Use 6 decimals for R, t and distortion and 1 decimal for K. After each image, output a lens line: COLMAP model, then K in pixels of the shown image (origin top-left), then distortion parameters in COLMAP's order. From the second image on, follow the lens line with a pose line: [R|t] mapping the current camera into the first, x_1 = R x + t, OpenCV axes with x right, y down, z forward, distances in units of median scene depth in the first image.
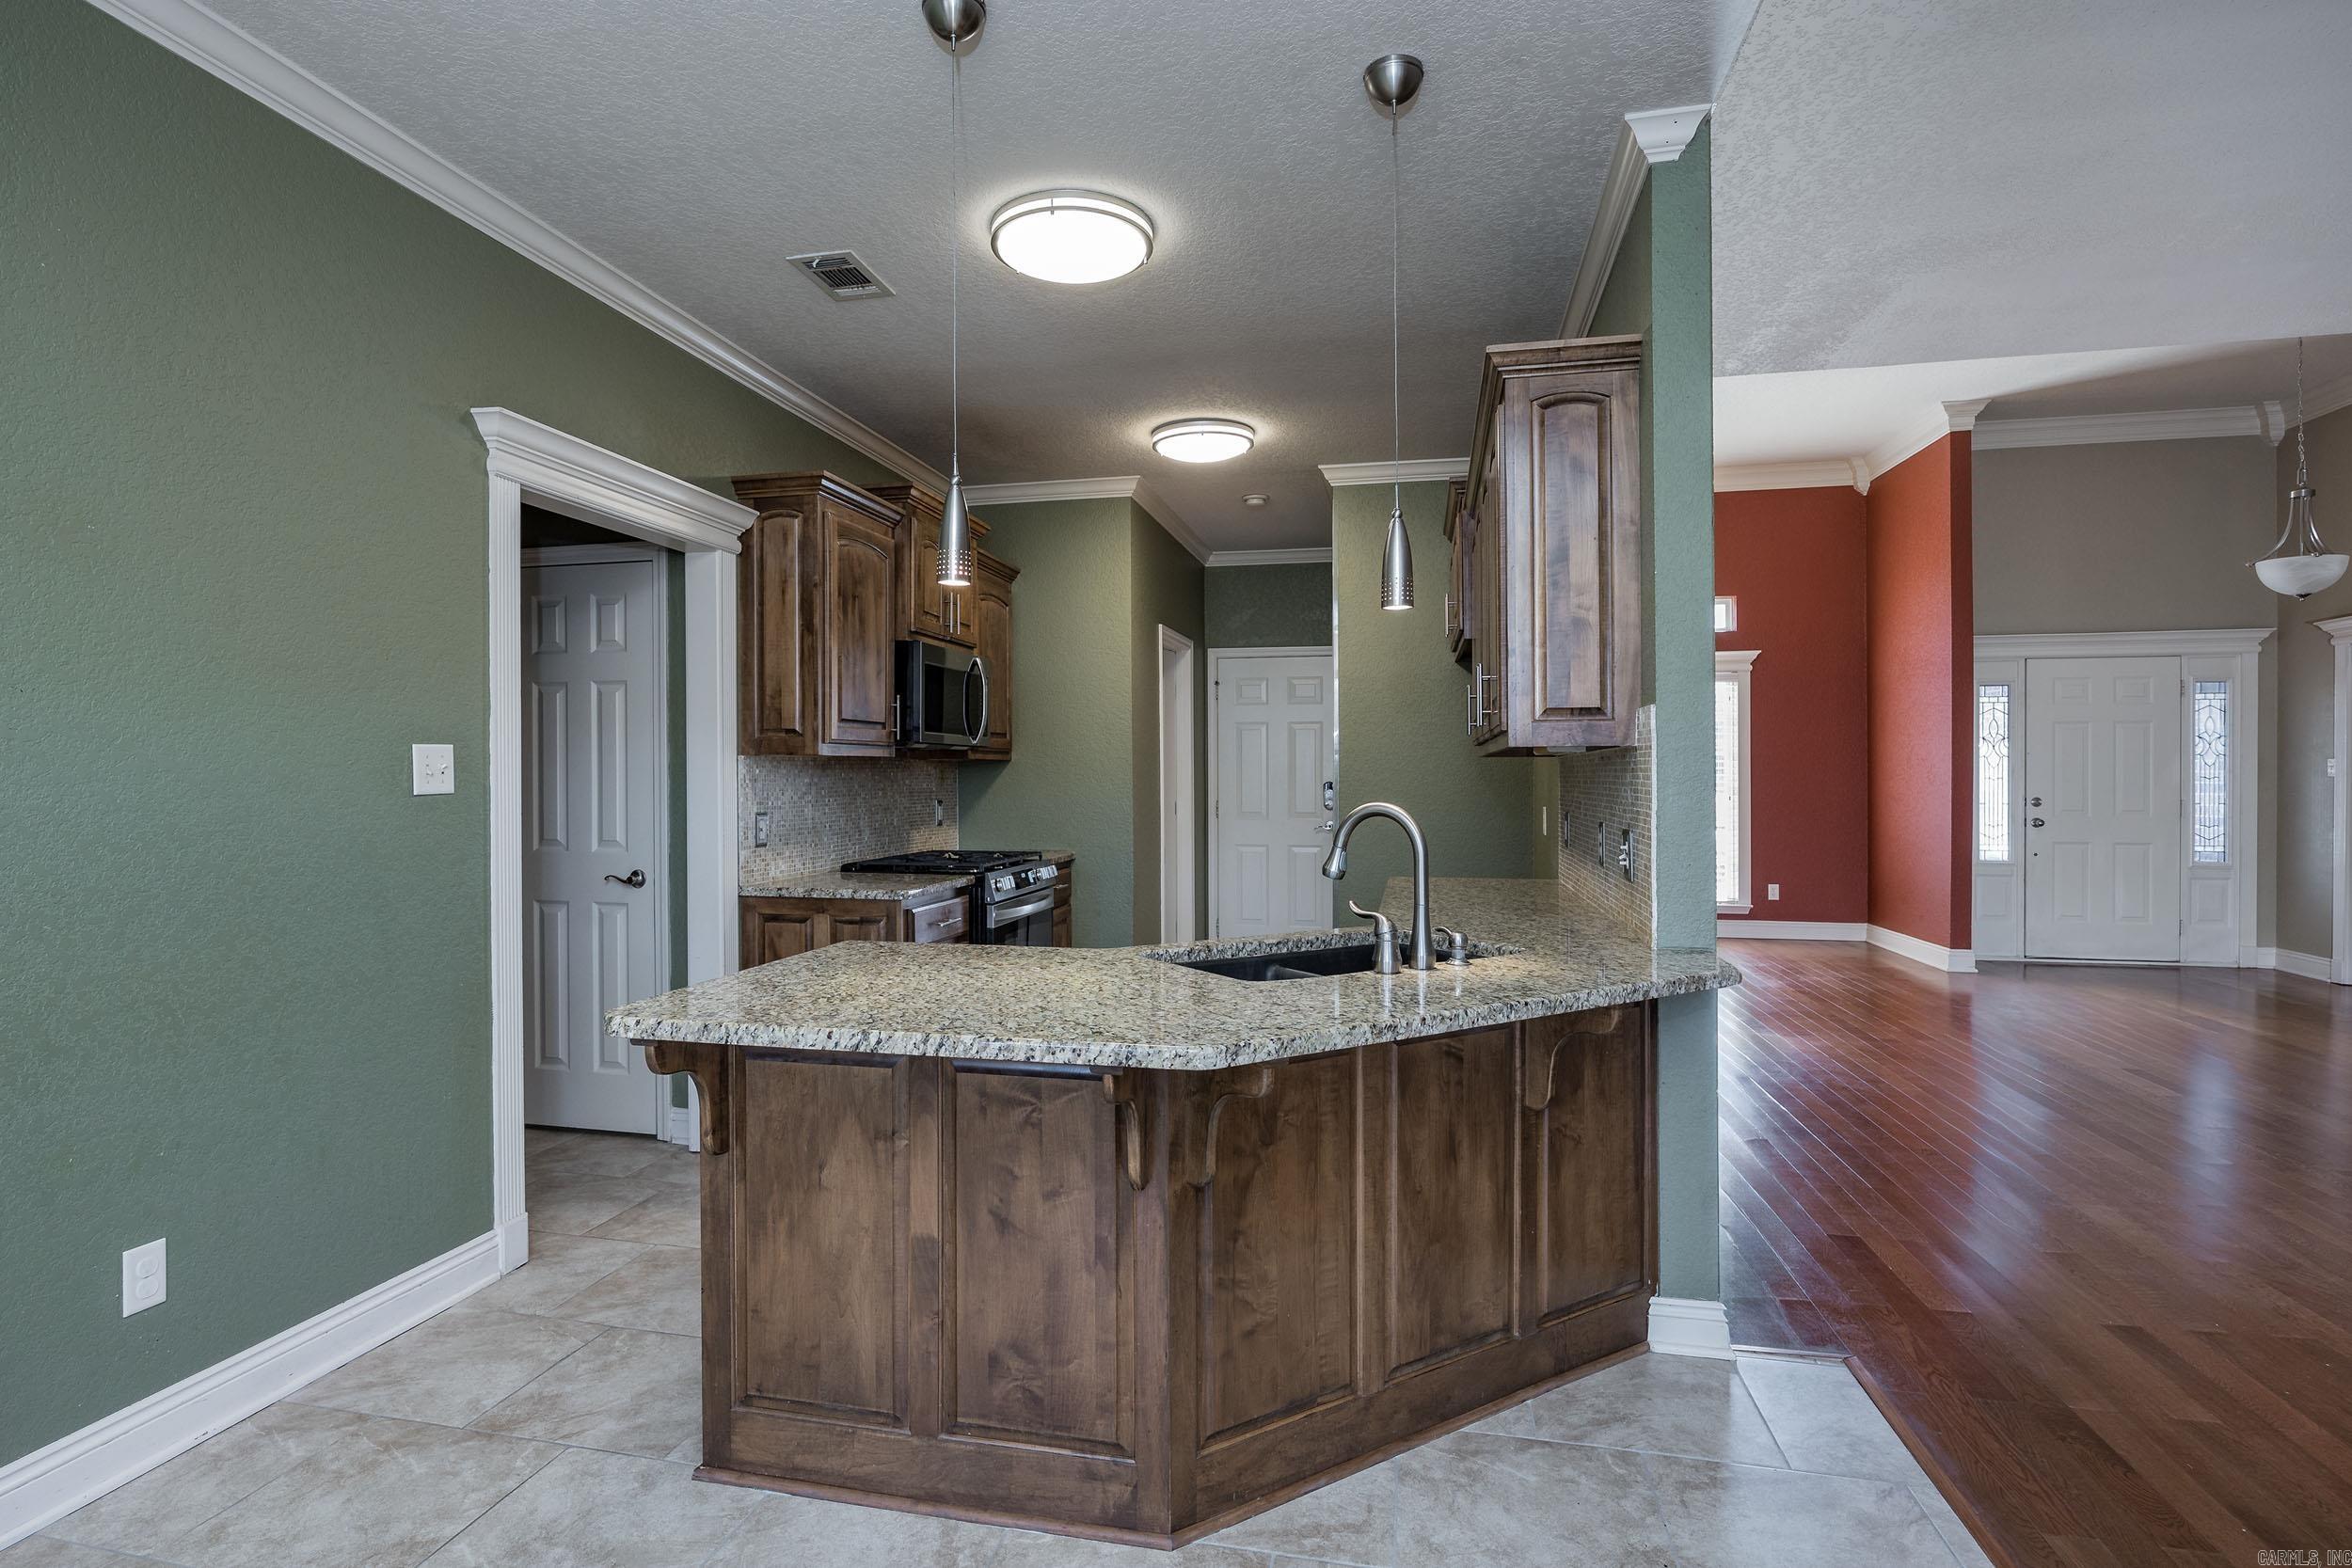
lens RADIAL K [[1140.2, 0, 1176.0], [0, 1140.2, 784.0], [0, 0, 1]] dist [-0.005569, -0.000647]
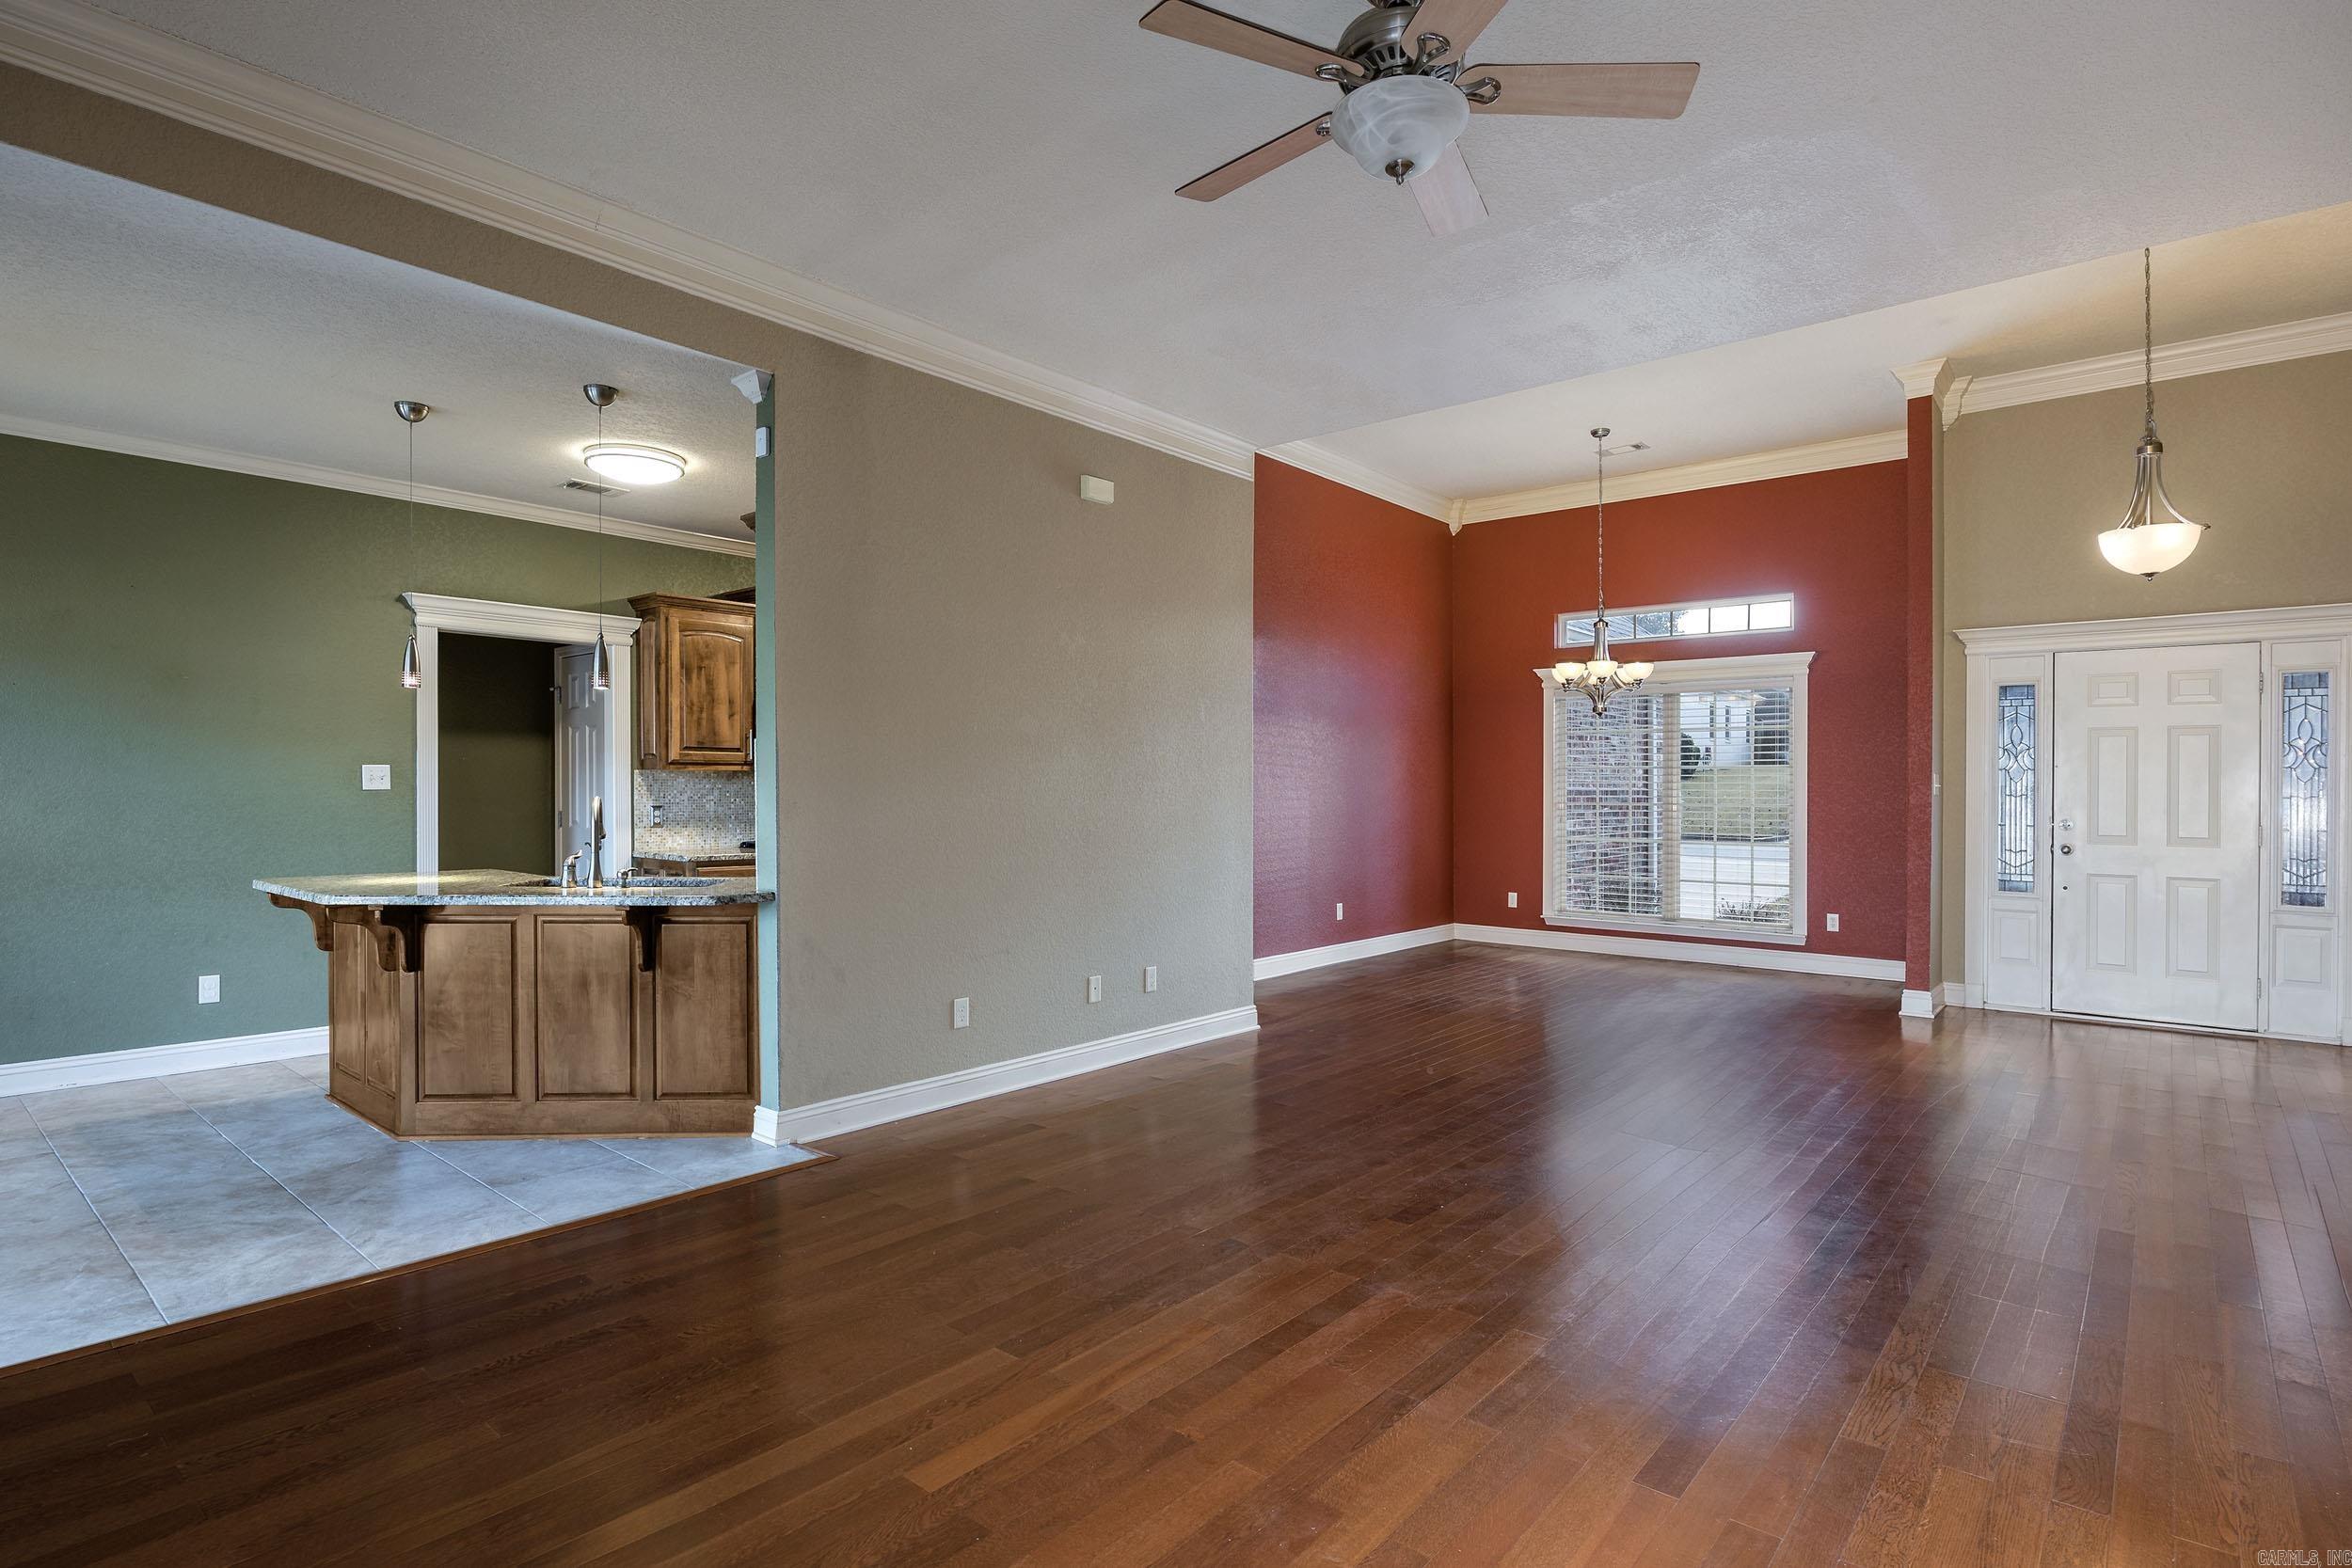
lens RADIAL K [[1210.8, 0, 1176.0], [0, 1210.8, 784.0], [0, 0, 1]] dist [-0.017799, 0.000280]
pose [[0.884839, 0.004336, -0.465877, 1.107626], [-0.010487, 0.999889, -0.010613, 0.004717], [0.465779, 0.014276, 0.884786, -0.153692]]
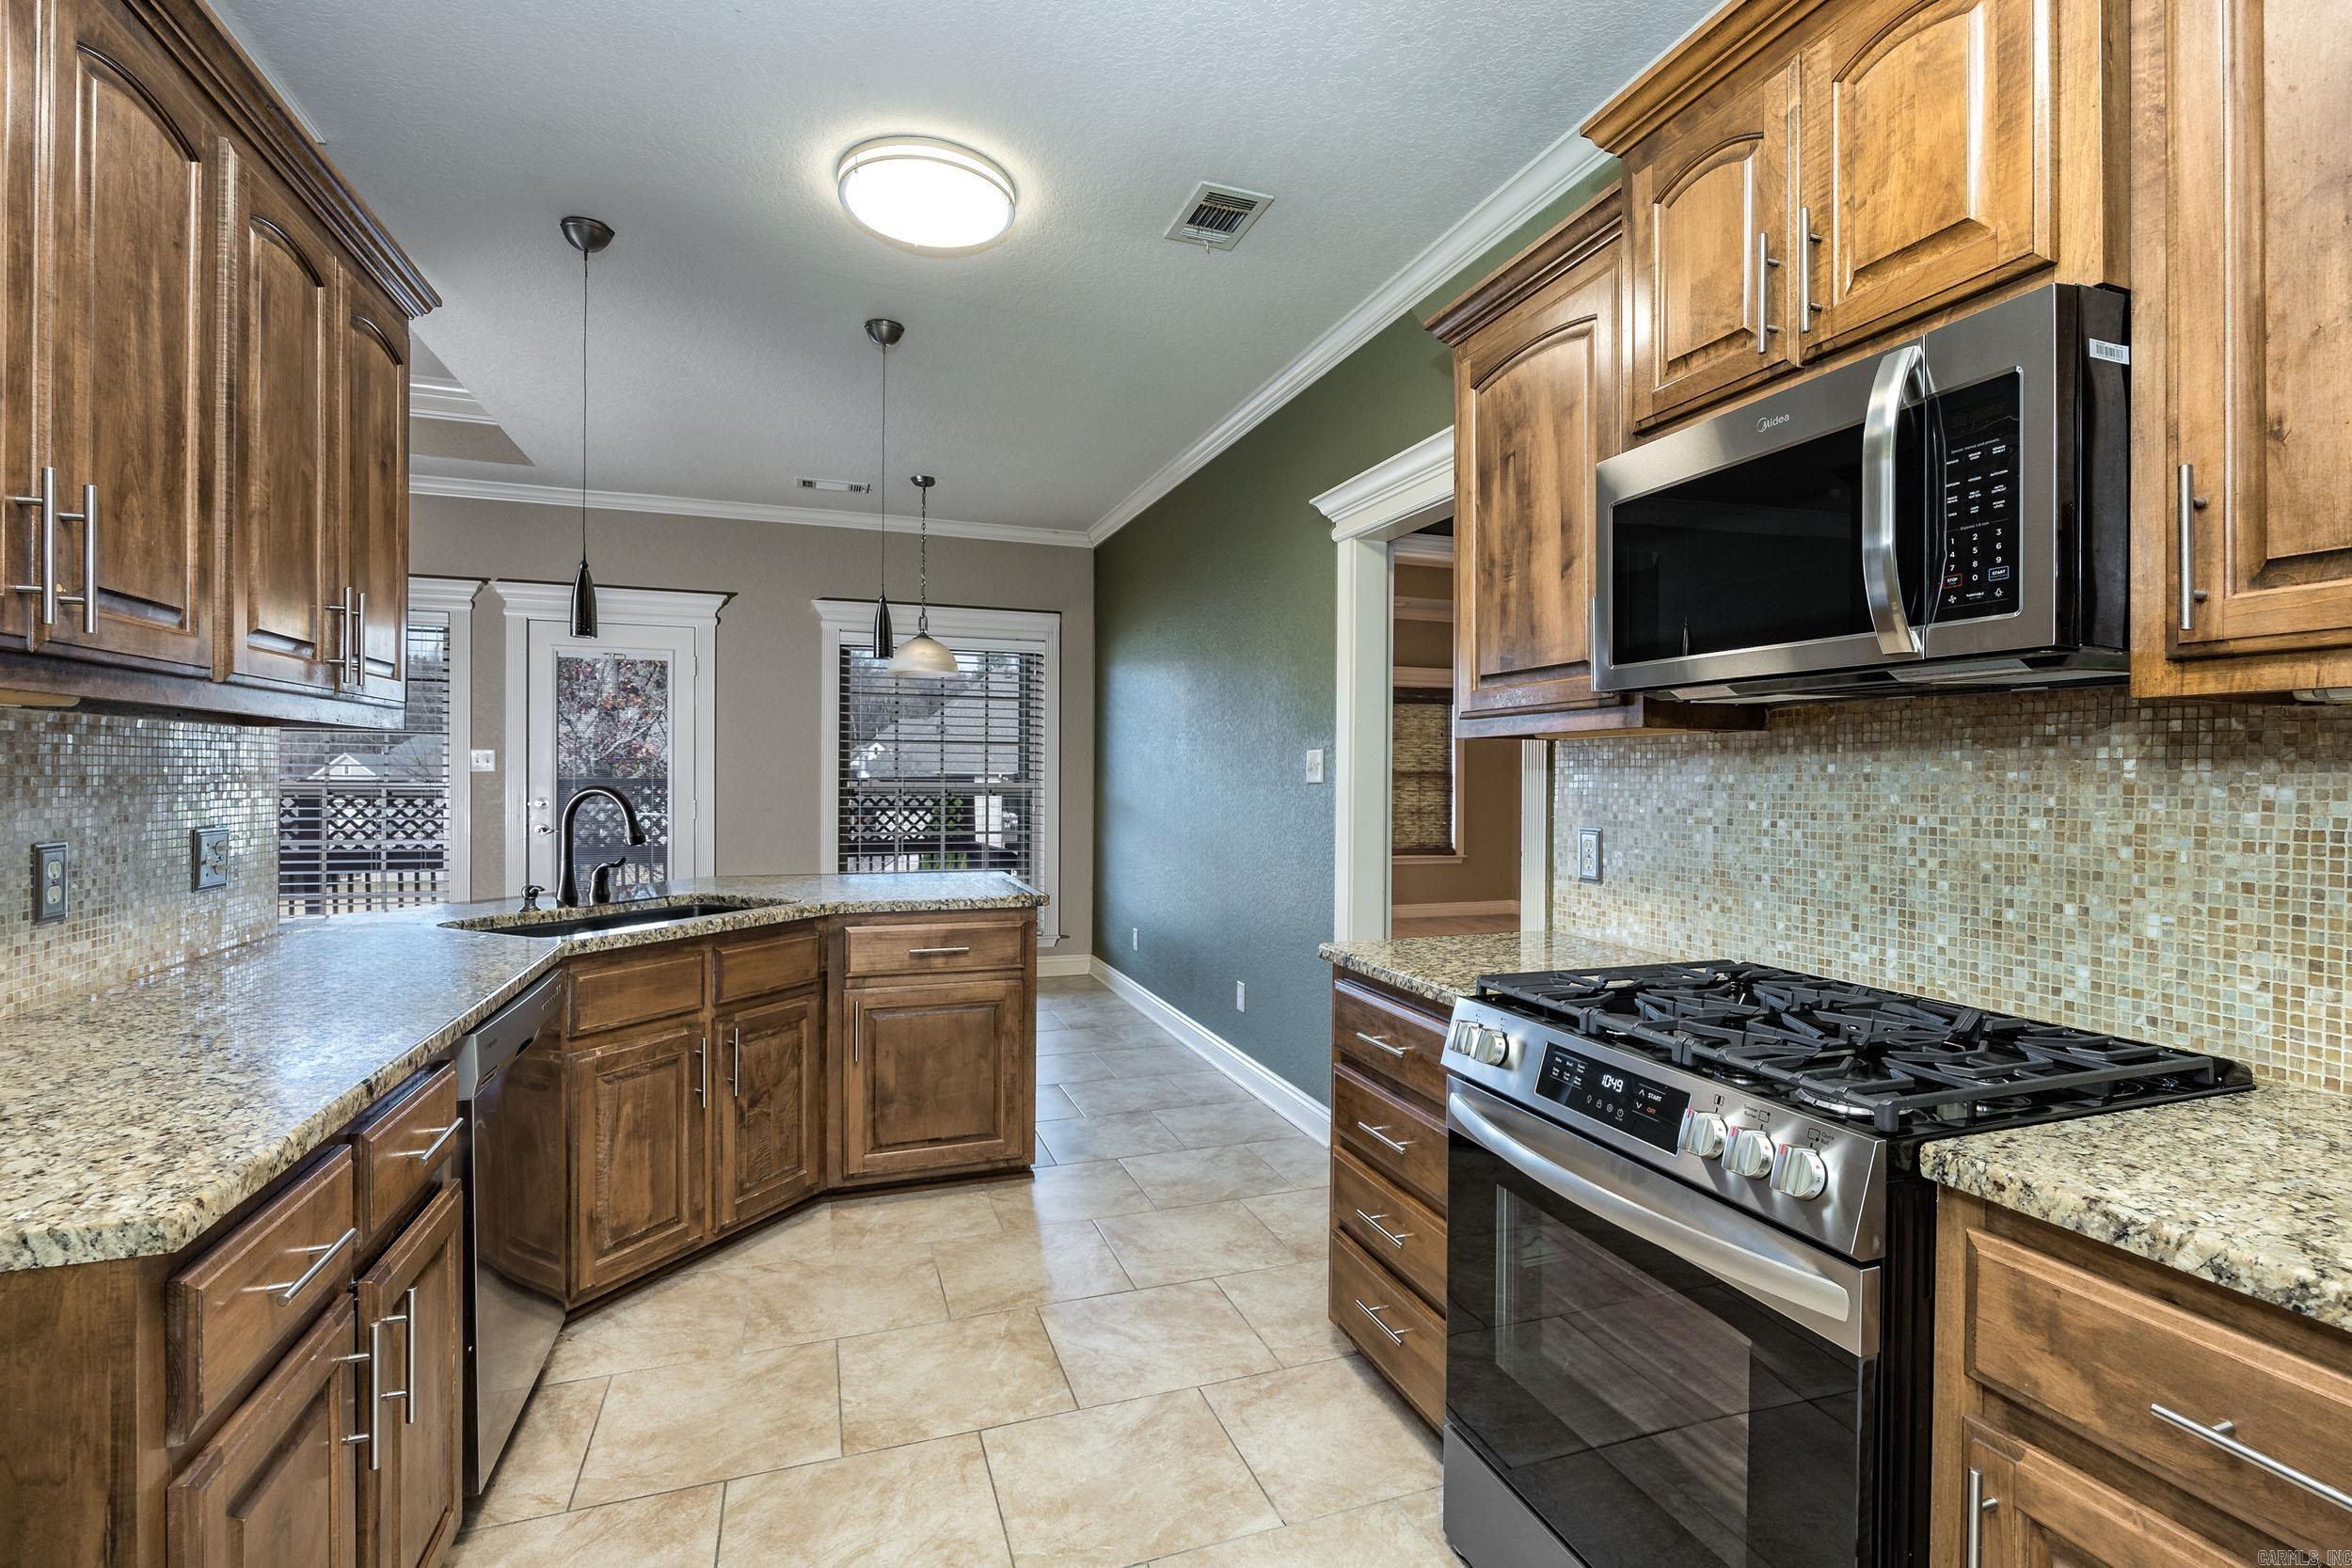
lens RADIAL K [[1035.5, 0, 1176.0], [0, 1035.5, 784.0], [0, 0, 1]] dist [-0.000237, -0.000037]
pose [[-0.851503, 0.000499, -0.524350, 0.141636], [-0.009943, 0.999804, 0.017099, -0.007464], [0.524255, 0.019773, -0.851331, 1.429705]]
